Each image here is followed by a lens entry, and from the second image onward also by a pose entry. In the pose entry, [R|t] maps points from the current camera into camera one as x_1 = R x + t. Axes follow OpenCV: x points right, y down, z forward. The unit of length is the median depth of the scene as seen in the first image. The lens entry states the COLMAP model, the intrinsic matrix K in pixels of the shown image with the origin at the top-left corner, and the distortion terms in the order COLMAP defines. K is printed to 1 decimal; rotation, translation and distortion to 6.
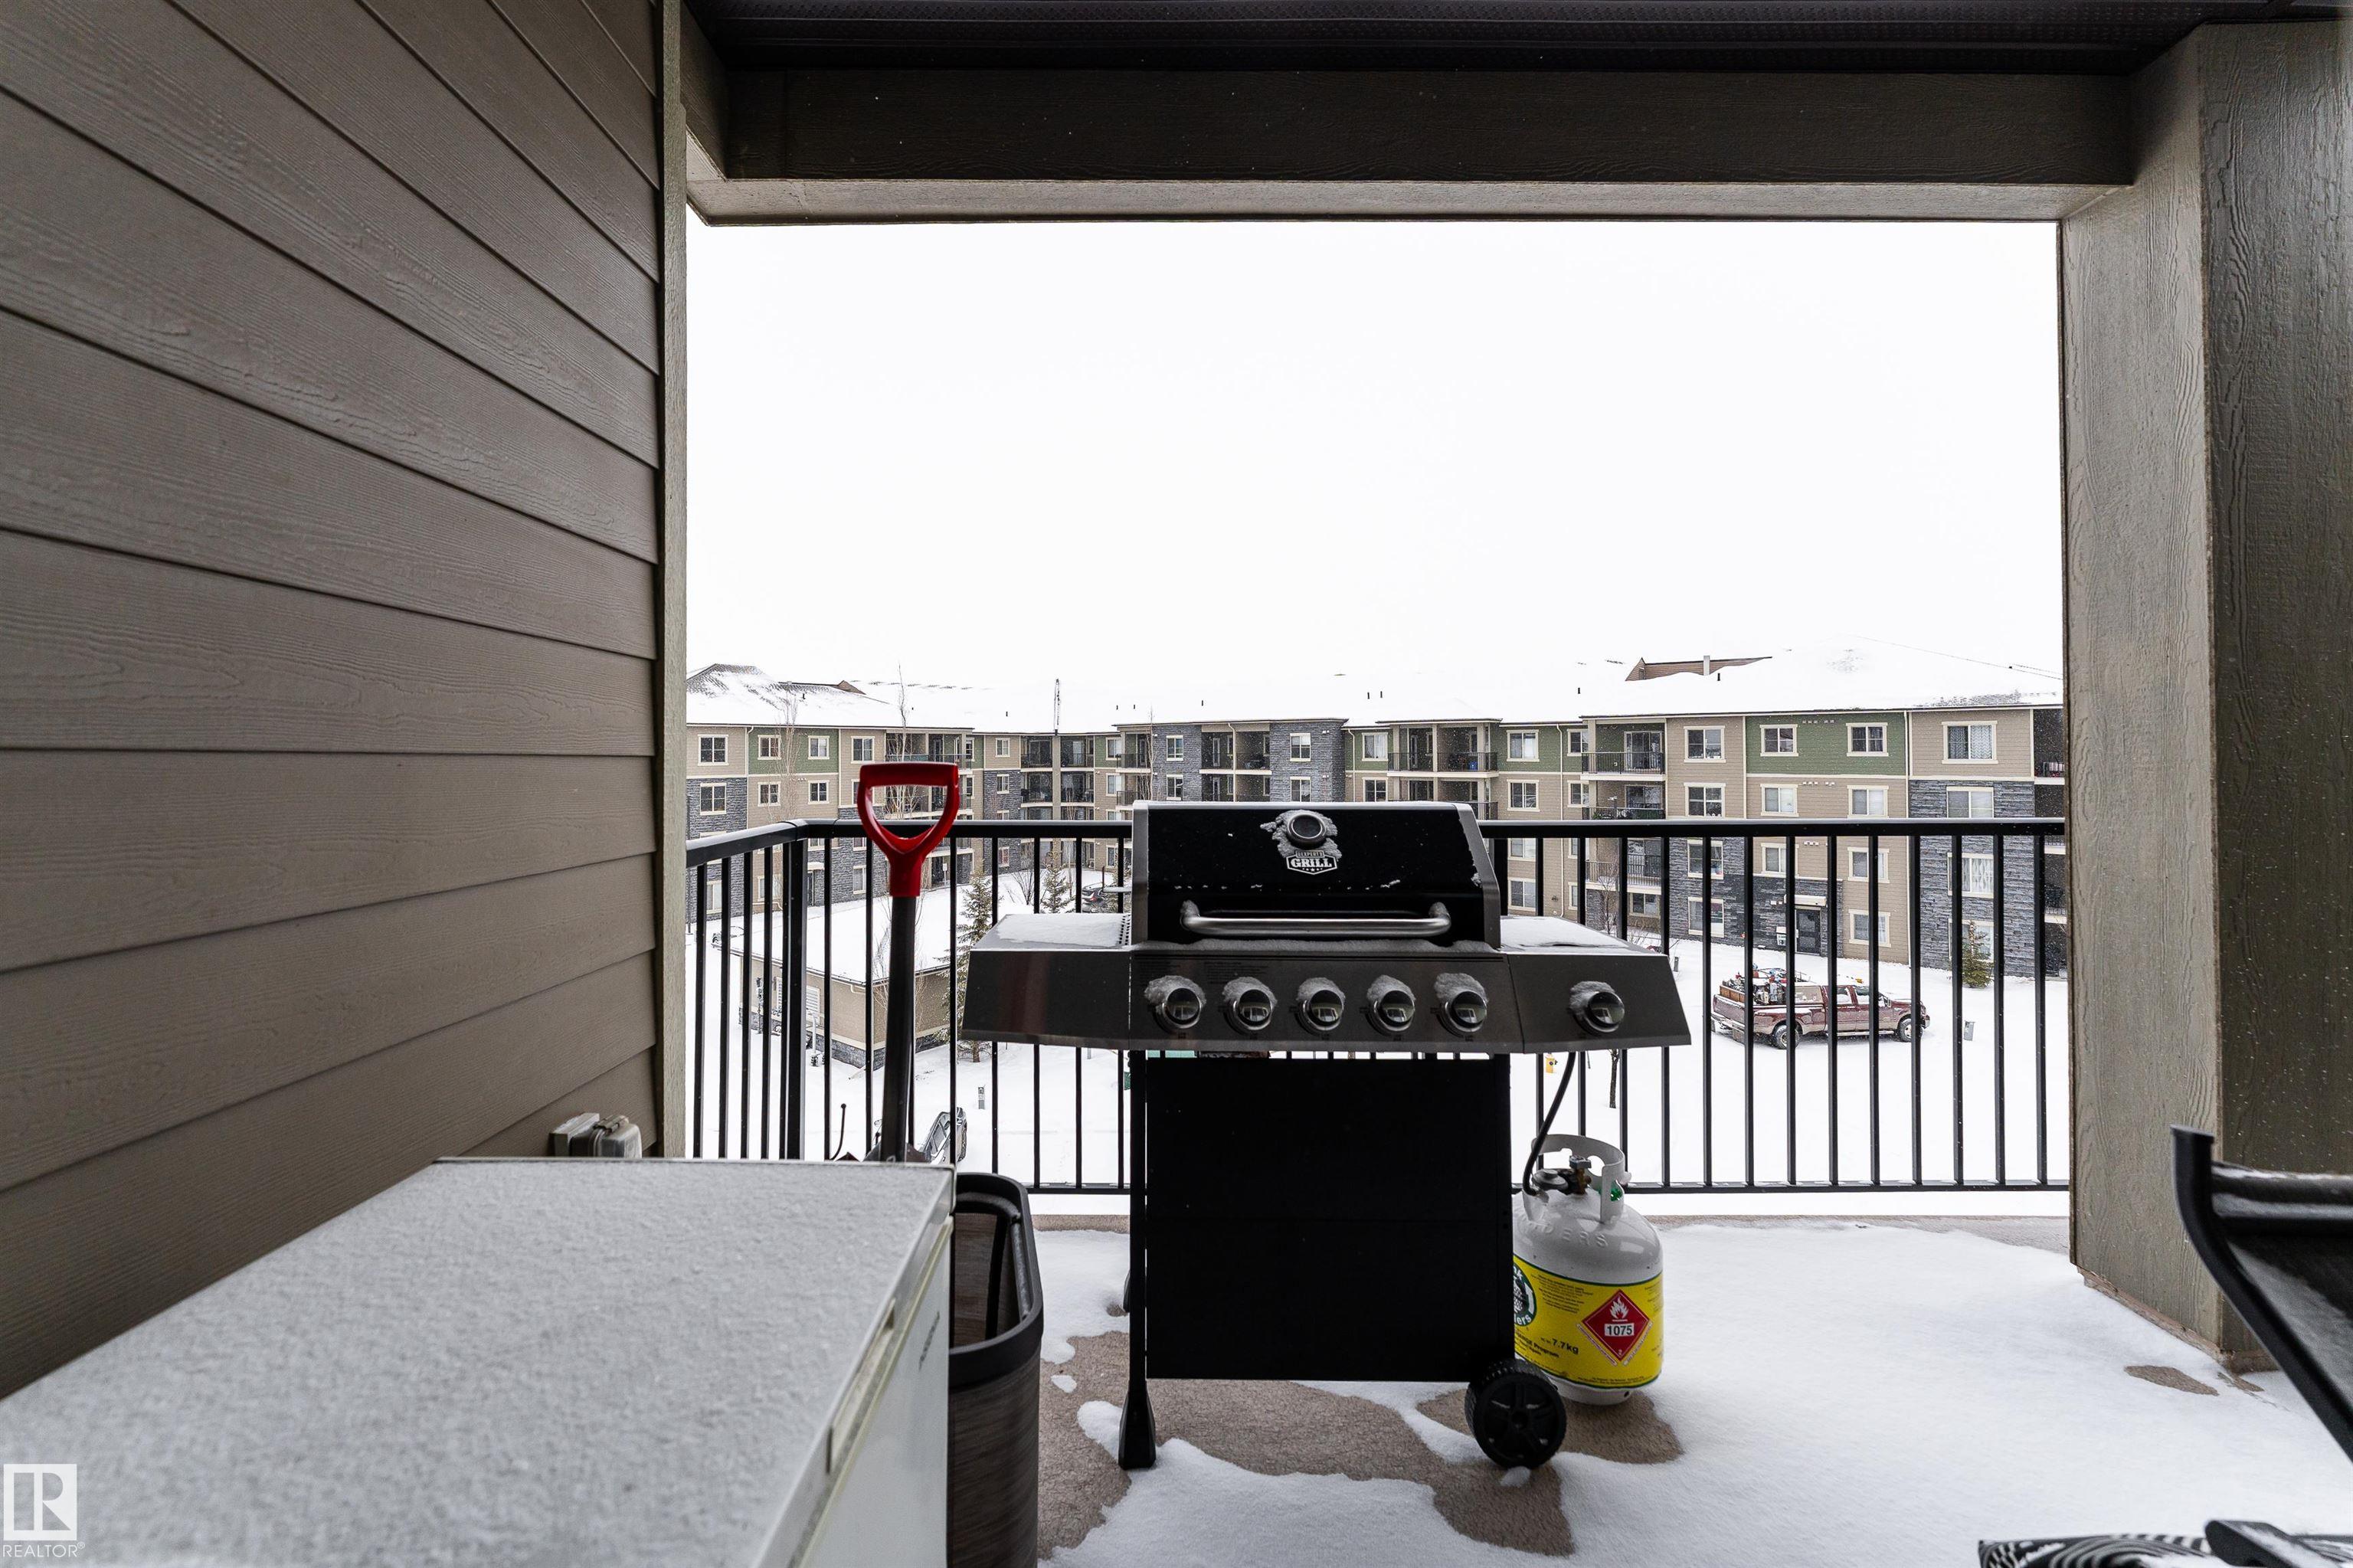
lens RADIAL K [[991.4, 0, 1175.9], [0, 991.4, 739.4], [0, 0, 1]] dist [-0.000442, -0.000116]
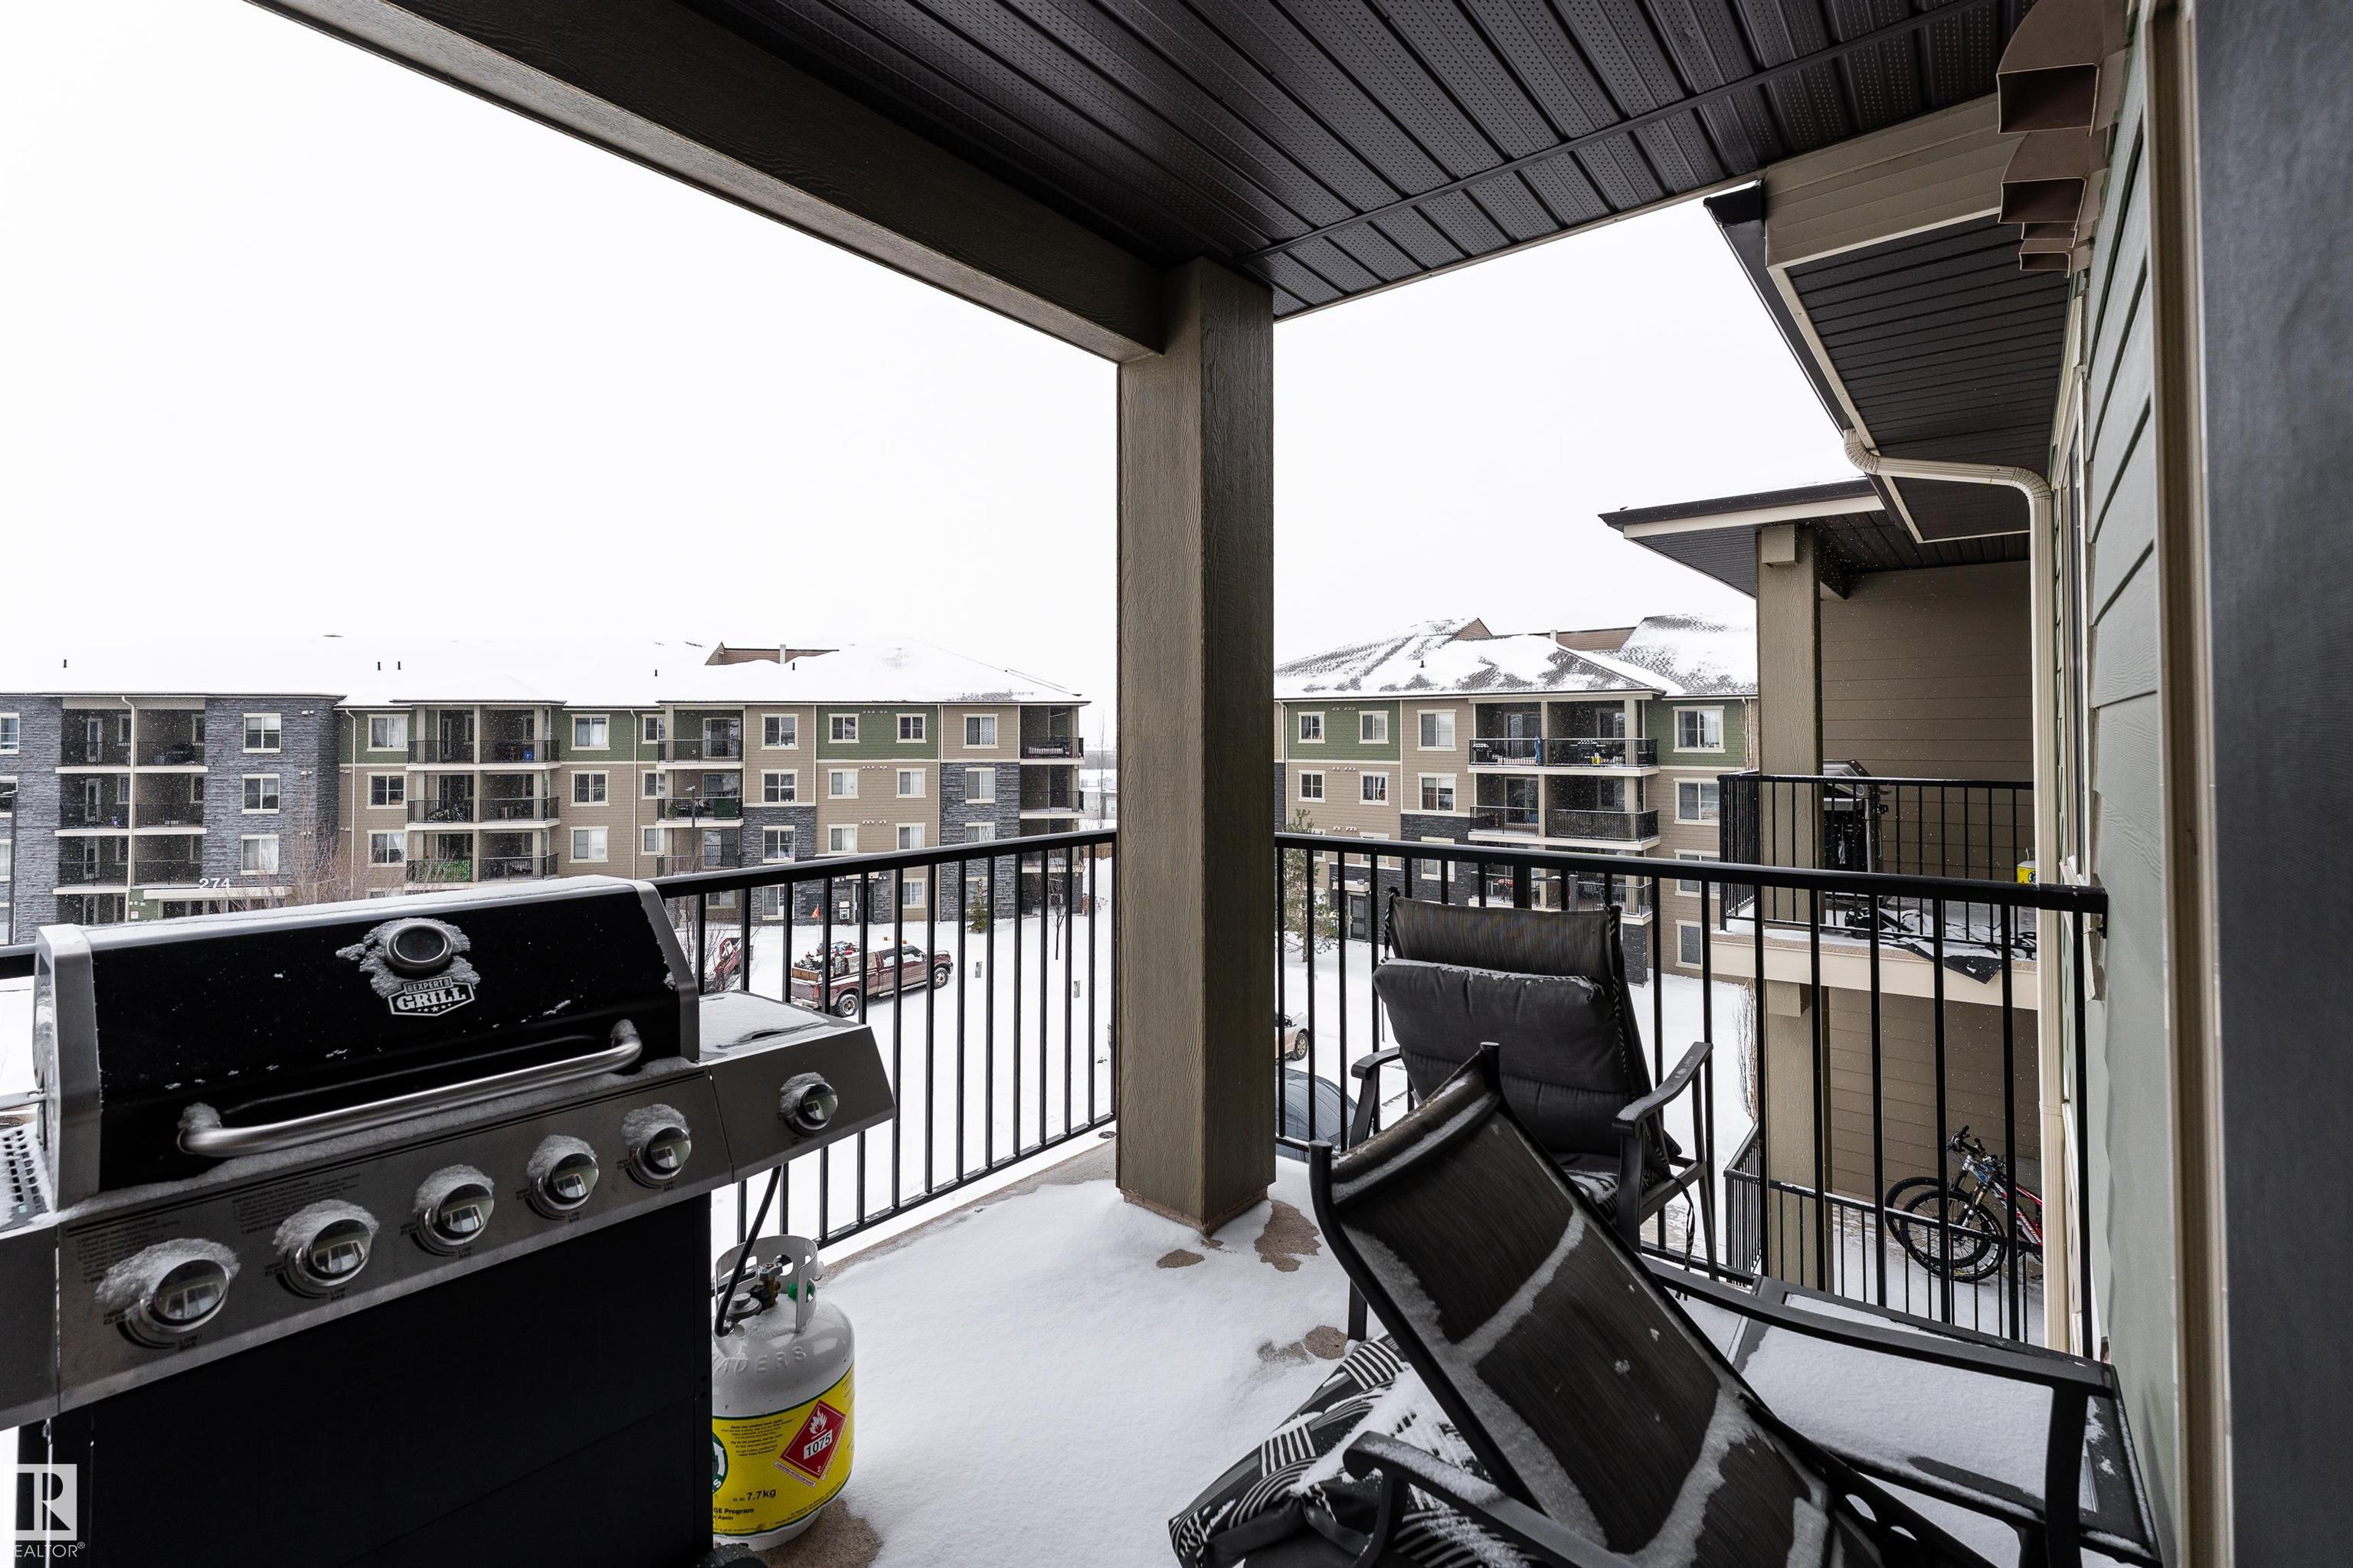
lens RADIAL K [[1018.3, 0, 1169.4], [0, 1018.3, 717.0], [0, 0, 1]] dist [0.000856, 0.000065]
pose [[0.650849, 0.024091, 0.758825, -0.057353], [-0.021313, 0.999682, -0.013457, -0.057556], [-0.758908, -0.007415, 0.651156, 0.102848]]
